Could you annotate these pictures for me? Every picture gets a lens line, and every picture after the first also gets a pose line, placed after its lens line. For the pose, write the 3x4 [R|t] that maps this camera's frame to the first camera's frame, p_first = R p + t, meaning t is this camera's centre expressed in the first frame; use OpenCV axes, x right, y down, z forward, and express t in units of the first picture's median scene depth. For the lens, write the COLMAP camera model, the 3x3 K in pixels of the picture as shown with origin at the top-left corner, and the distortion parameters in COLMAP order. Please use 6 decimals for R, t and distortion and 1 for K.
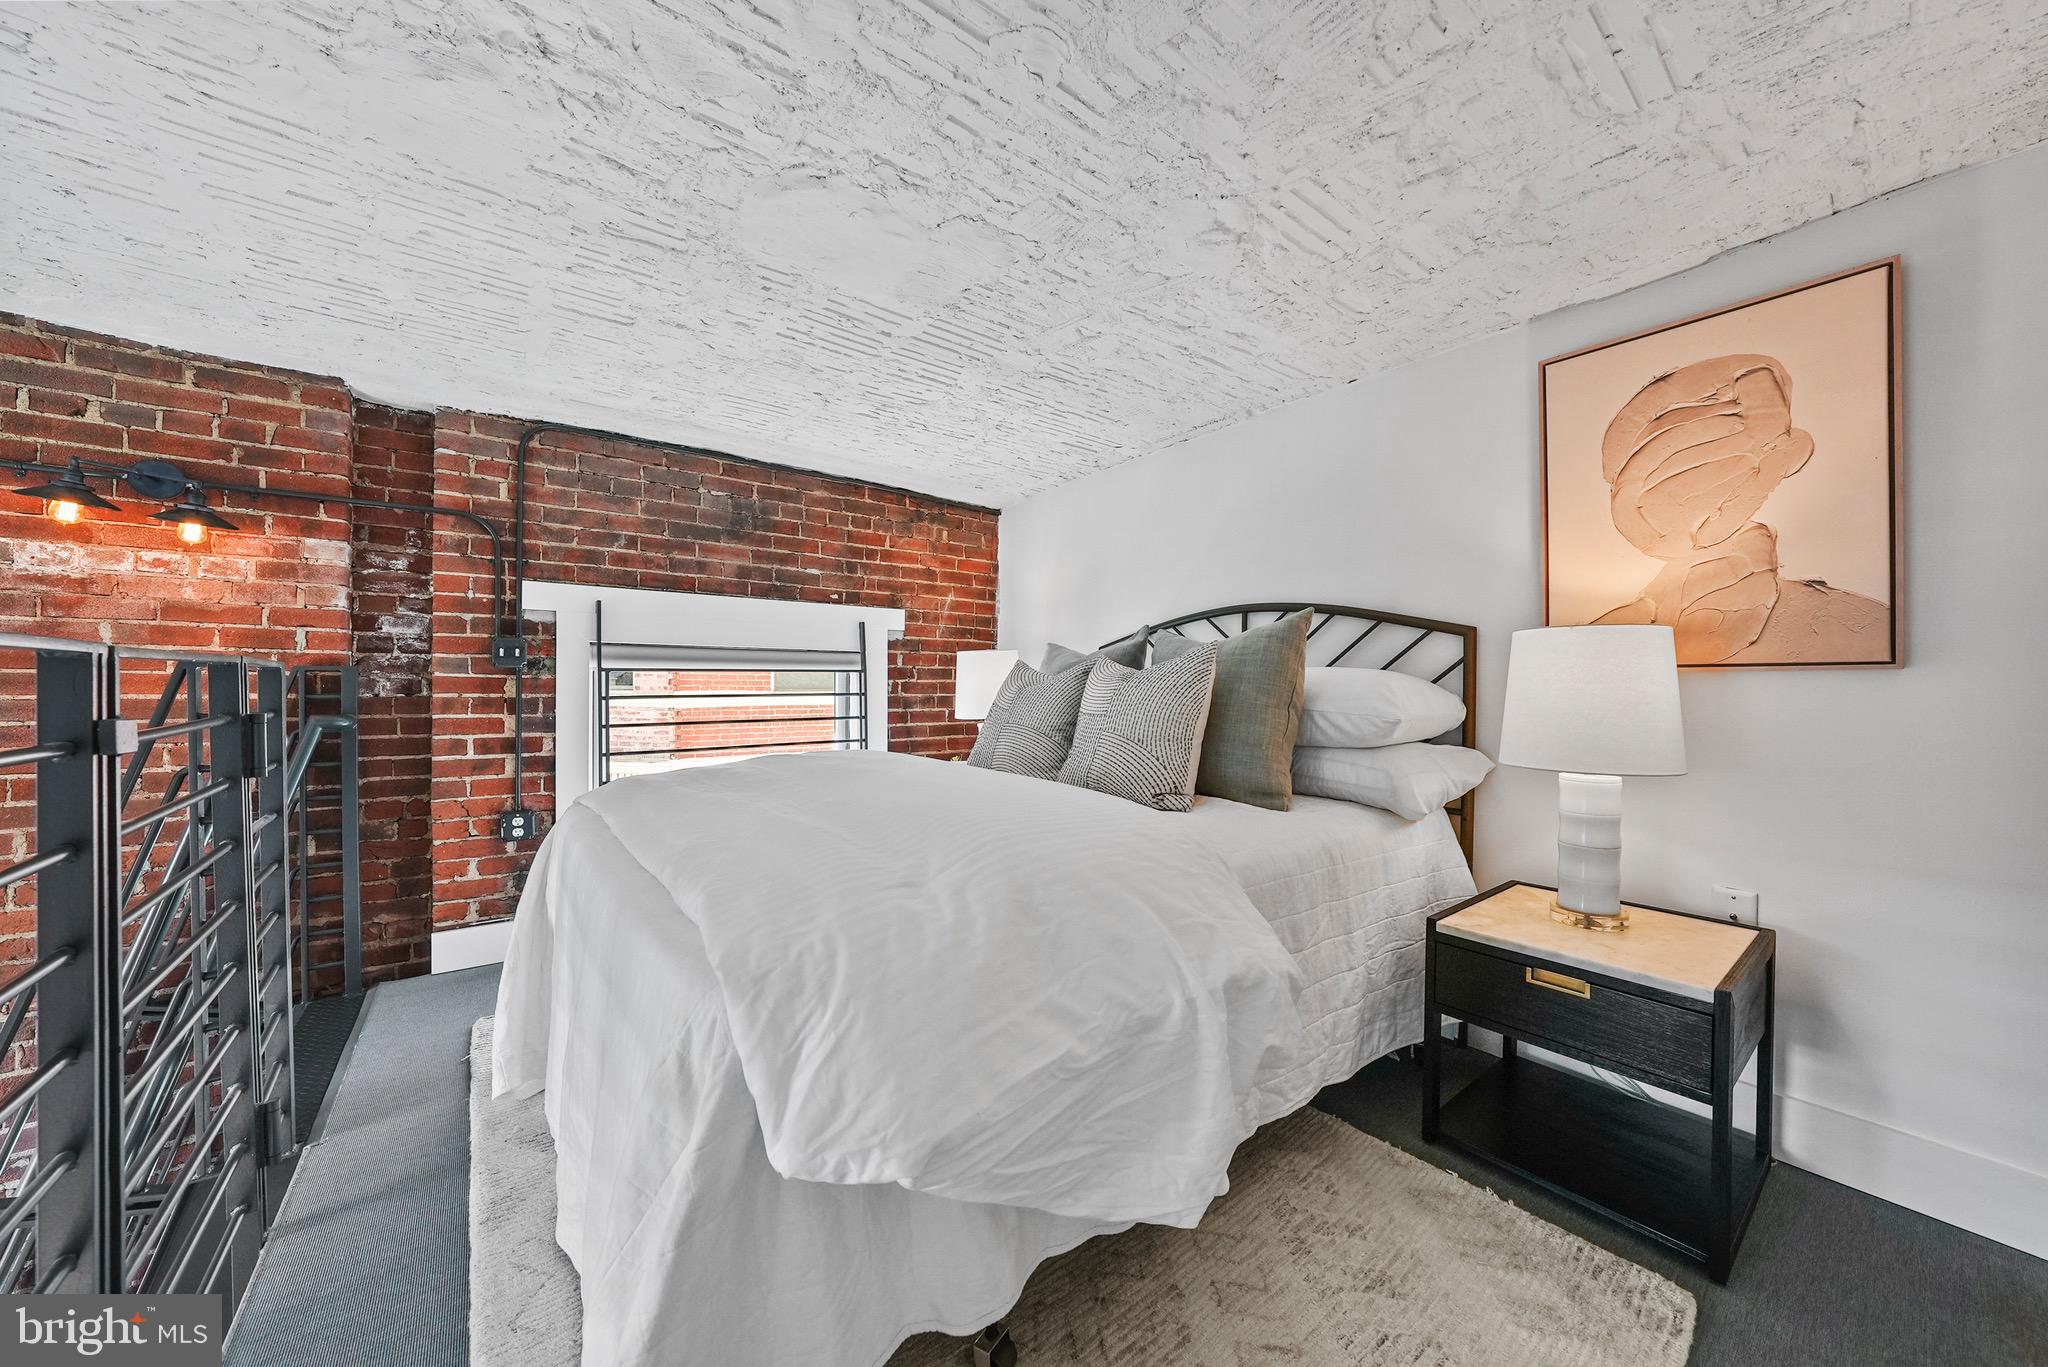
lens RADIAL K [[706.1, 0, 1022.9], [0, 706.1, 682.0], [0, 0, 1]] dist [-0.025810, 0.004063]
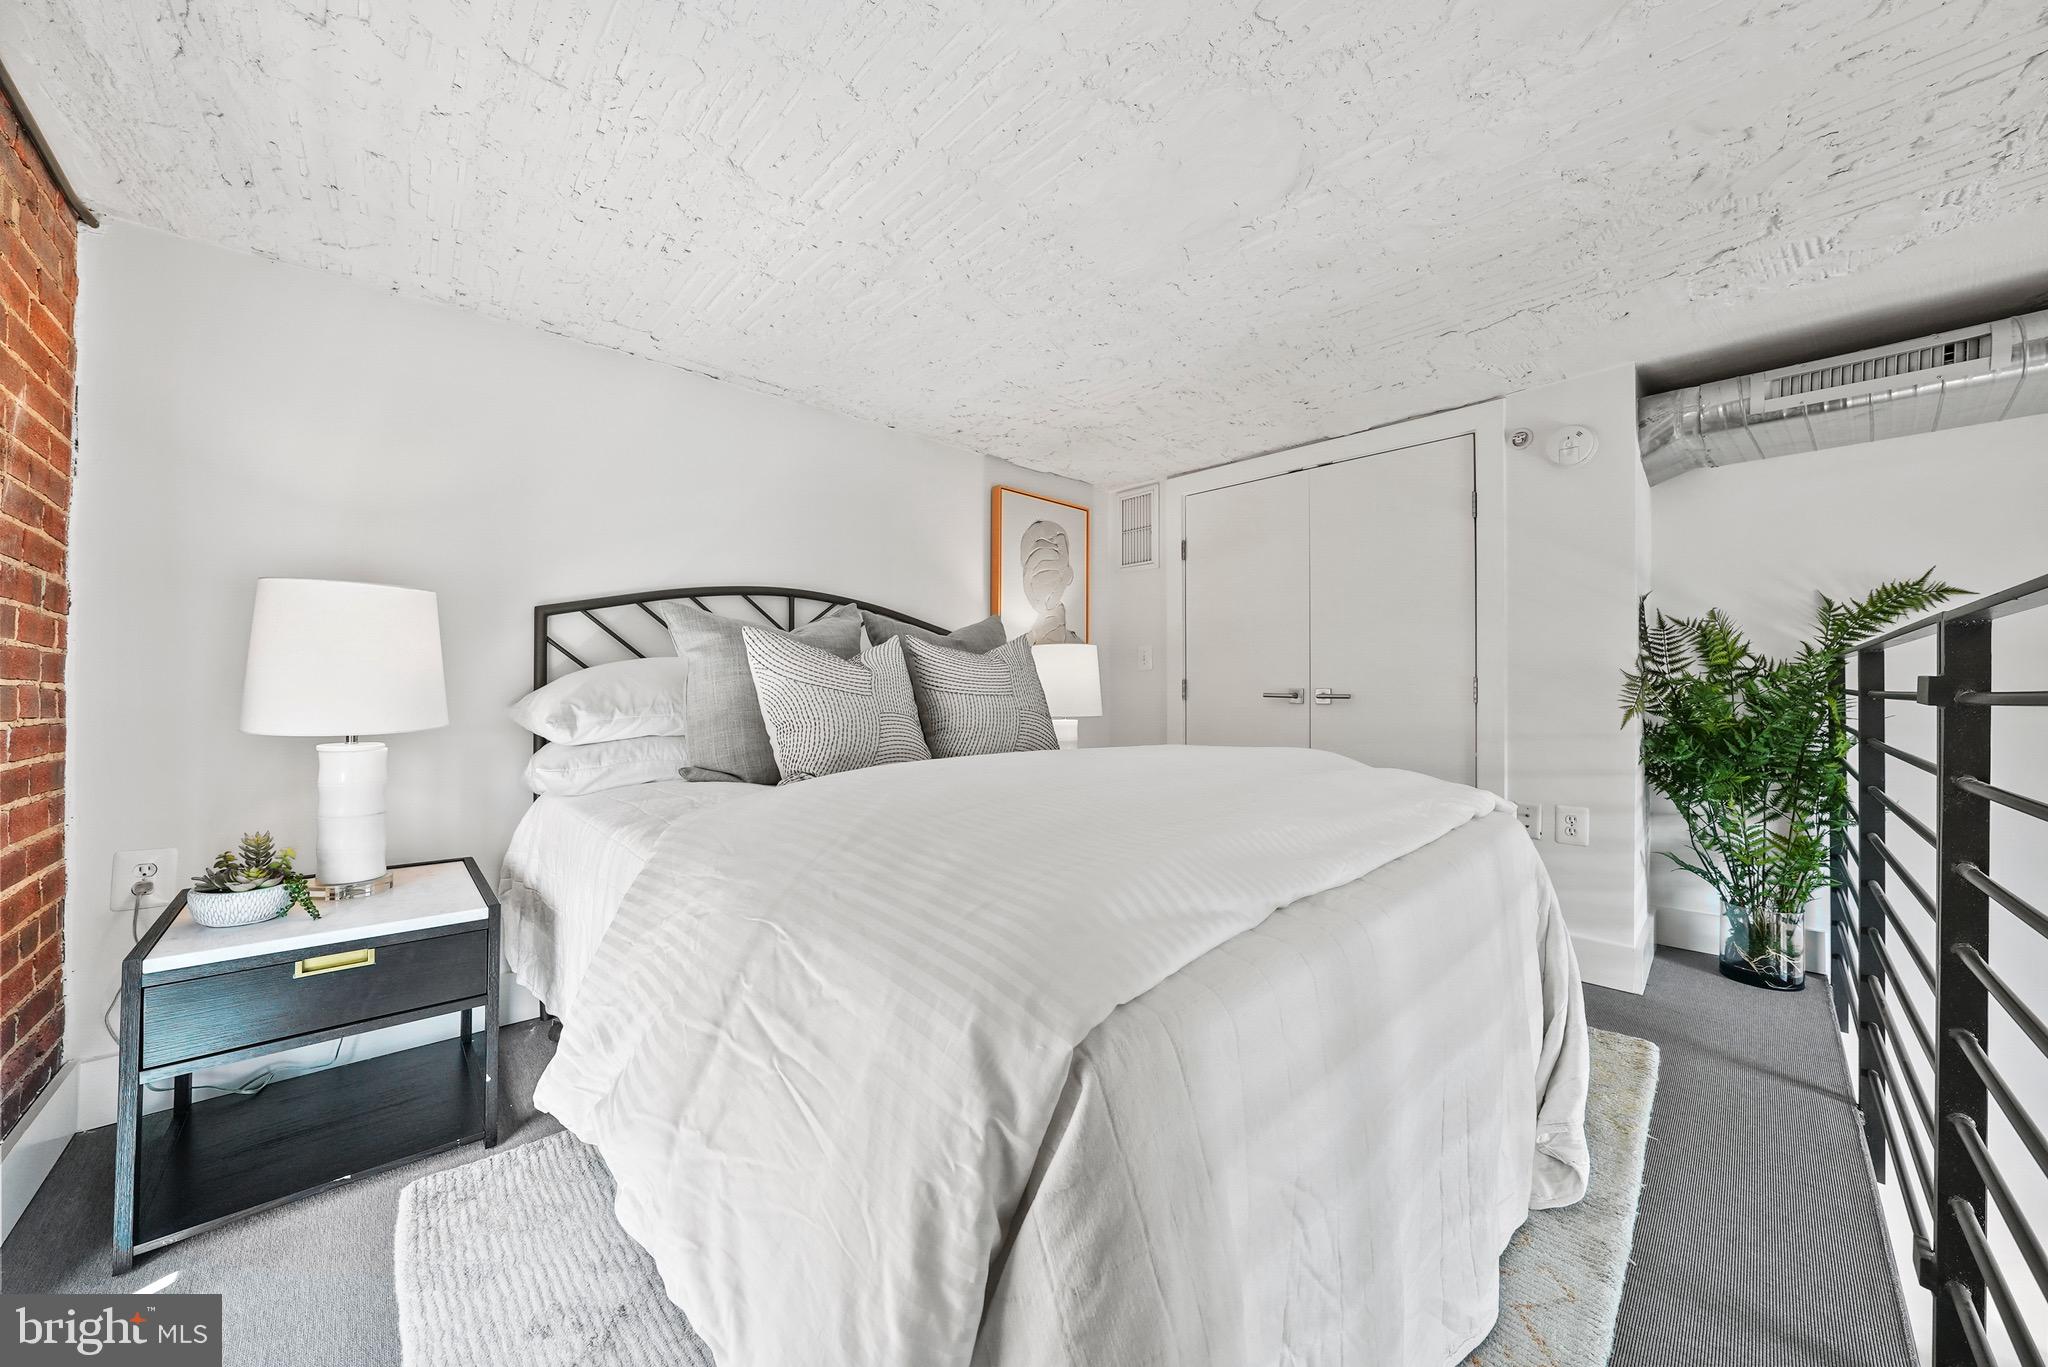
lens RADIAL K [[706.1, 0, 1022.9], [0, 706.1, 682.0], [0, 0, 1]] dist [-0.025810, 0.004063]
pose [[-0.105909, 0.008230, 0.994342, -1.096585], [-0.001122, 0.999964, -0.008396, 0.044489], [-0.994375, -0.002005, -0.105896, 1.244351]]
